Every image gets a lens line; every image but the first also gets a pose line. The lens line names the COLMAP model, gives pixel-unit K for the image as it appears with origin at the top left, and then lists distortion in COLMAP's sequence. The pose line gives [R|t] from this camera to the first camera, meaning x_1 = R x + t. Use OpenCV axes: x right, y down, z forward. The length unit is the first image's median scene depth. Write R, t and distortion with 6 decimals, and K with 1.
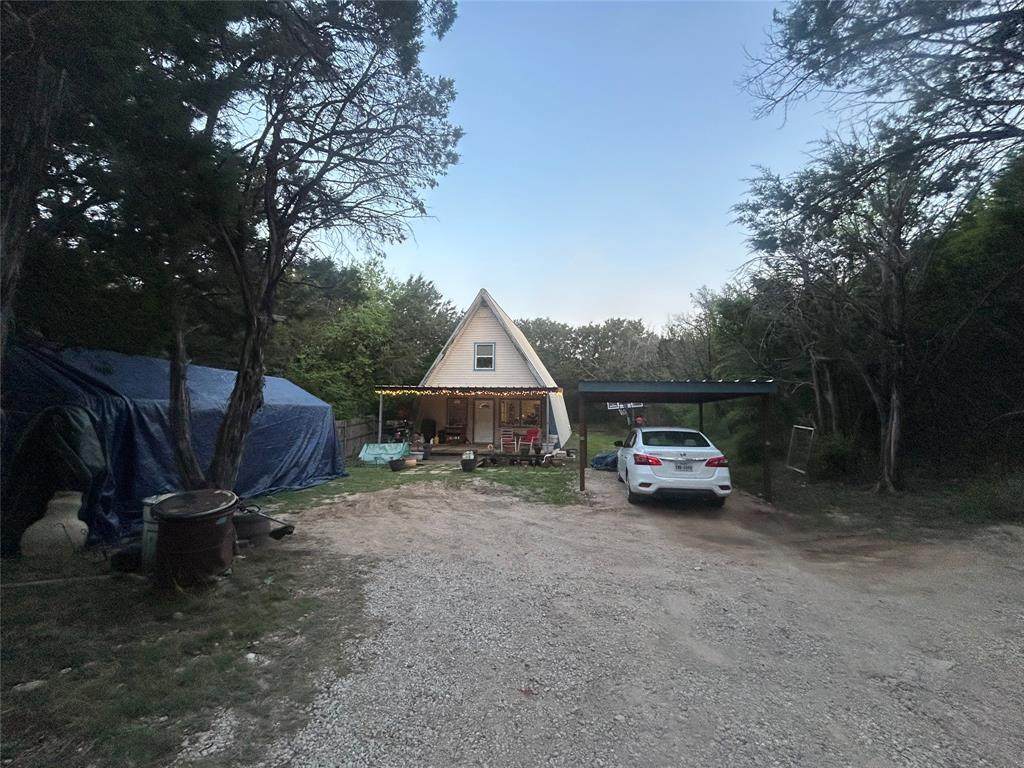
lens RADIAL K [[413.6, 0, 510.2], [0, 413.6, 381.3], [0, 0, 1]] dist [-0.000956, 0.000263]
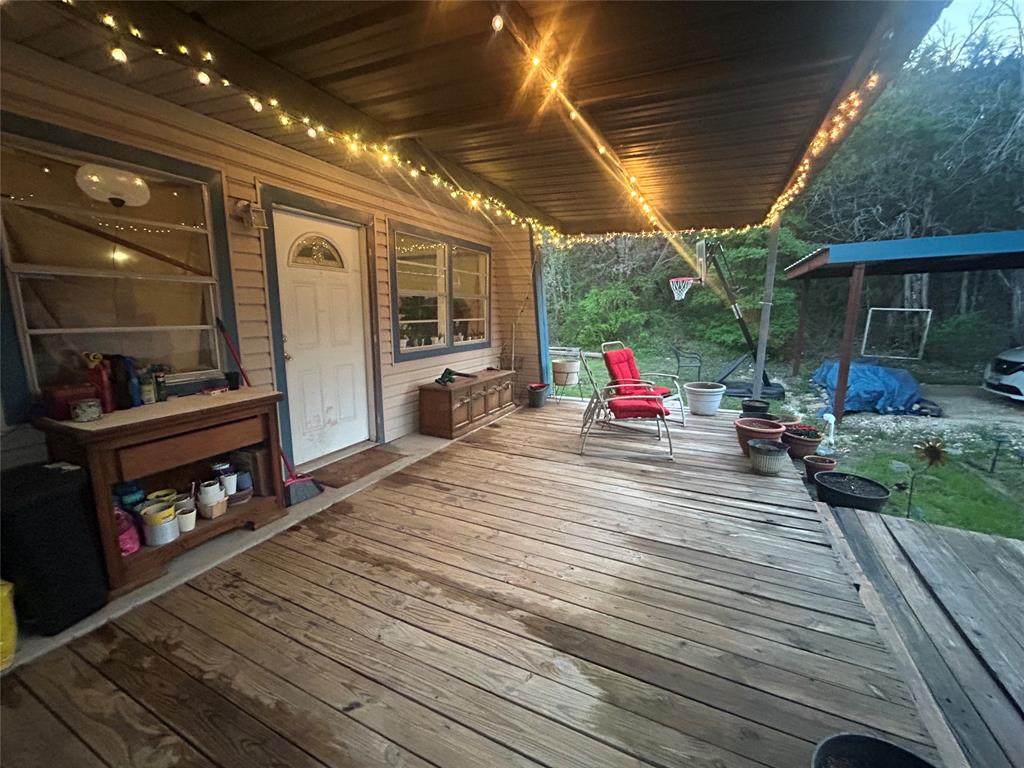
lens RADIAL K [[413.6, 0, 510.2], [0, 413.6, 381.3], [0, 0, 1]] dist [-0.000956, 0.000263]
pose [[0.261536, -0.175635, 0.949079, -0.215772], [-0.053342, 0.979171, 0.195903, 0.074600], [-0.963719, -0.101862, 0.246719, 0.873858]]
